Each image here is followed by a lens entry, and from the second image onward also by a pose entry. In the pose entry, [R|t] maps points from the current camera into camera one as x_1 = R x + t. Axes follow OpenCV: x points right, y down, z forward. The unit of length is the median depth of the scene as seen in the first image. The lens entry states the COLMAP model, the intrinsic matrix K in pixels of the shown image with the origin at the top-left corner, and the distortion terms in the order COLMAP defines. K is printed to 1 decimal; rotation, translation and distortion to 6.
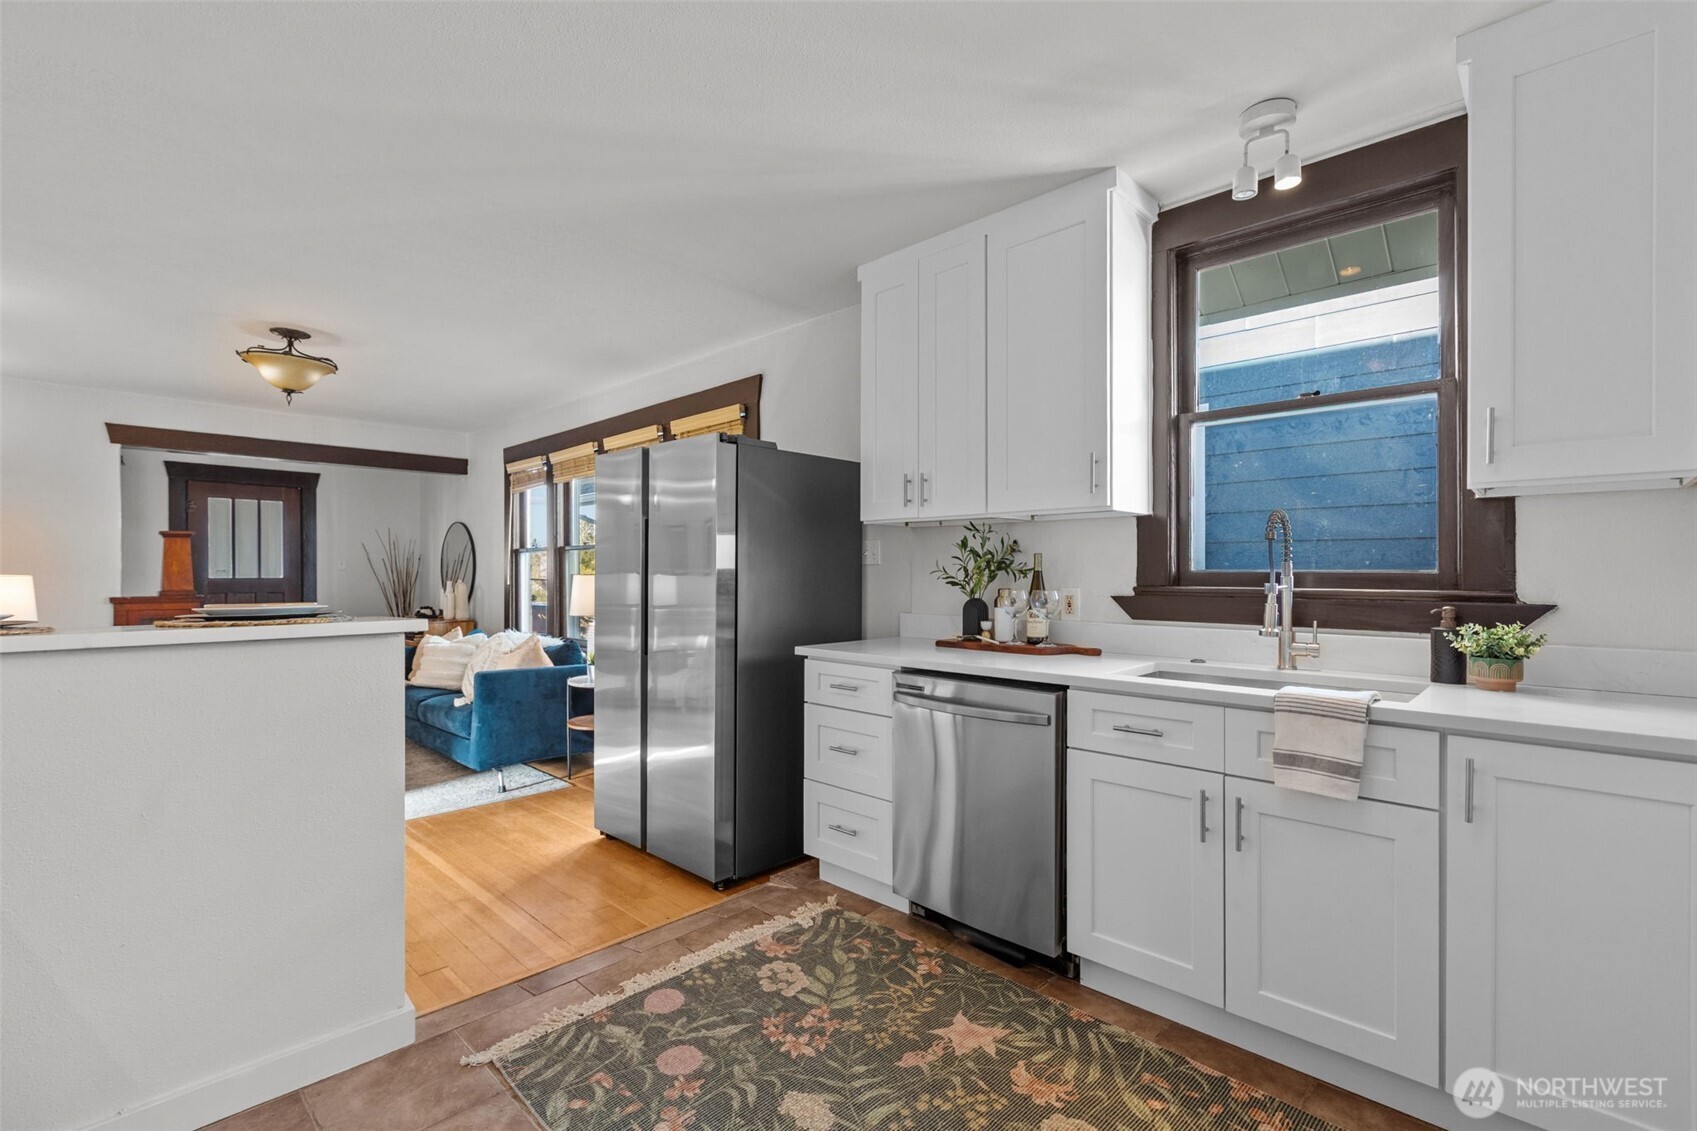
lens RADIAL K [[755.7, 0, 828.8], [0, 755.7, 567.7], [0, 0, 1]] dist [-0.001151, -0.000201]
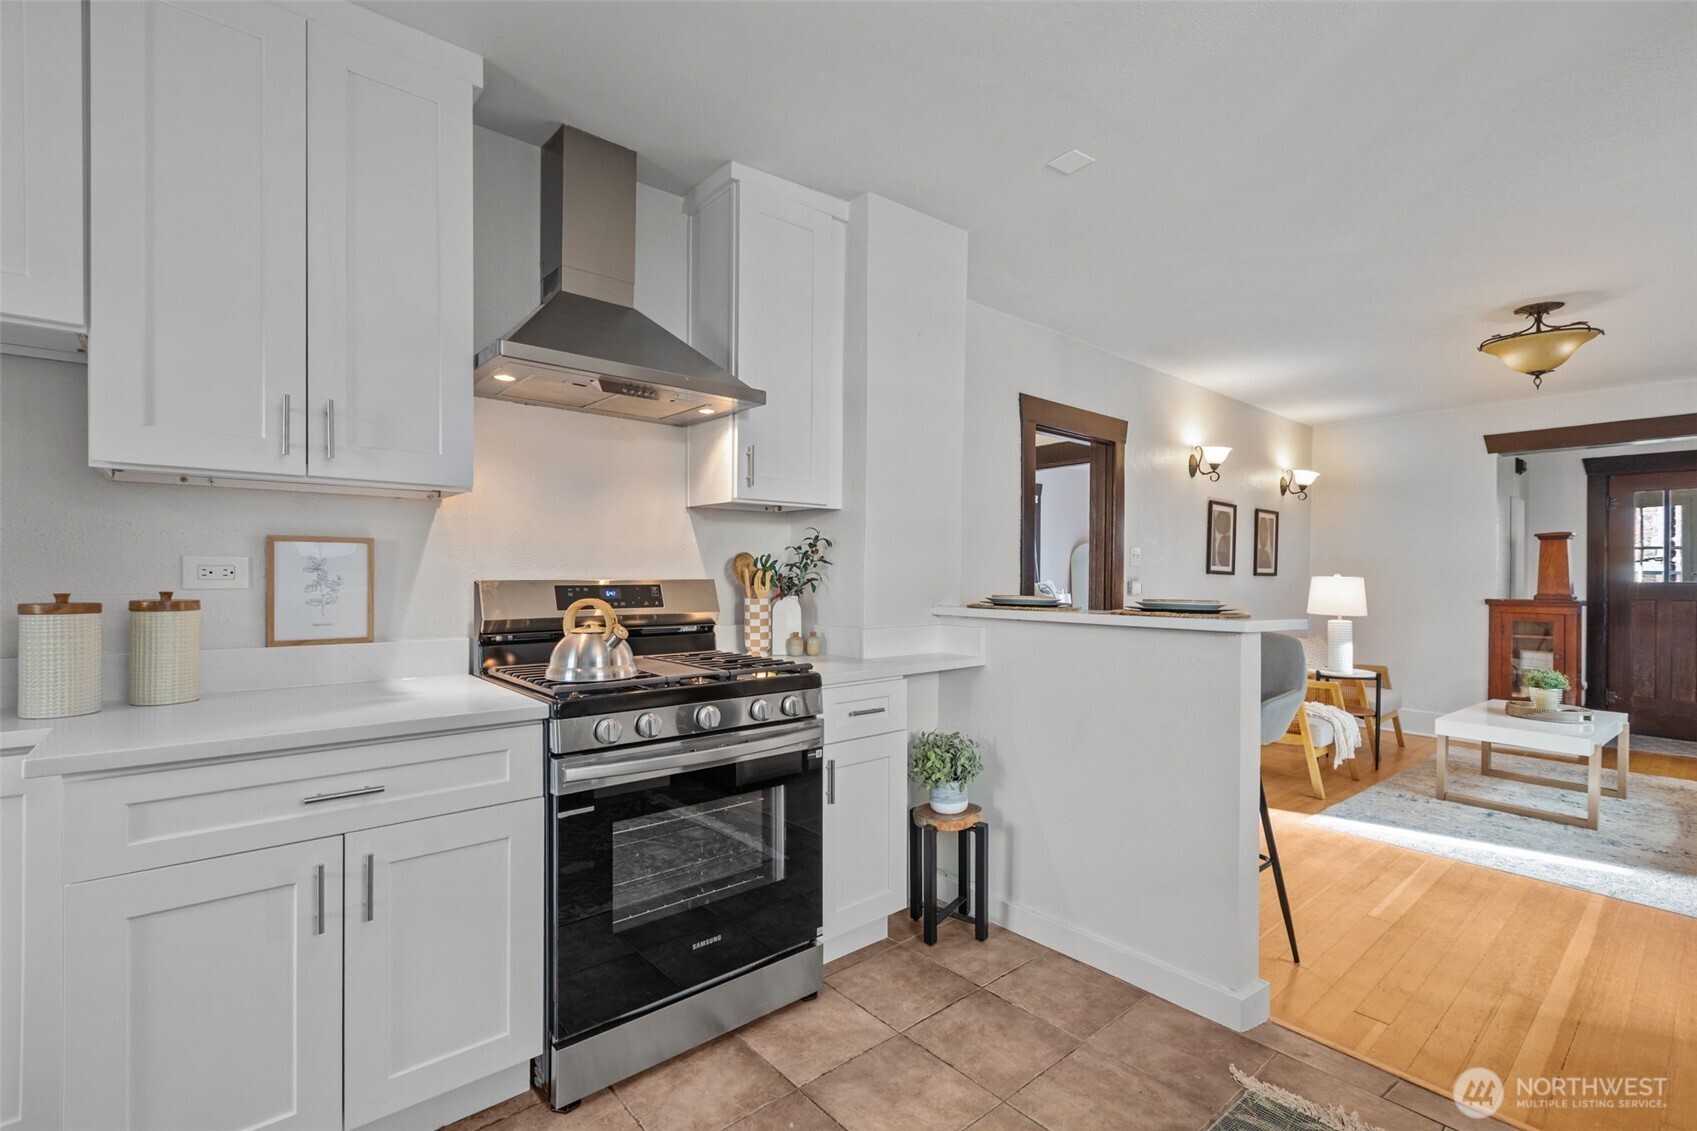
lens RADIAL K [[762.6, 0, 853.2], [0, 762.6, 572.9], [0, 0, 1]] dist [-0.009674, -0.000141]
pose [[-0.080106, -0.000136, -0.996786, 0.416571], [0.001874, 0.999998, -0.000287, 0.002514], [0.996785, -0.001891, -0.080106, 0.447941]]
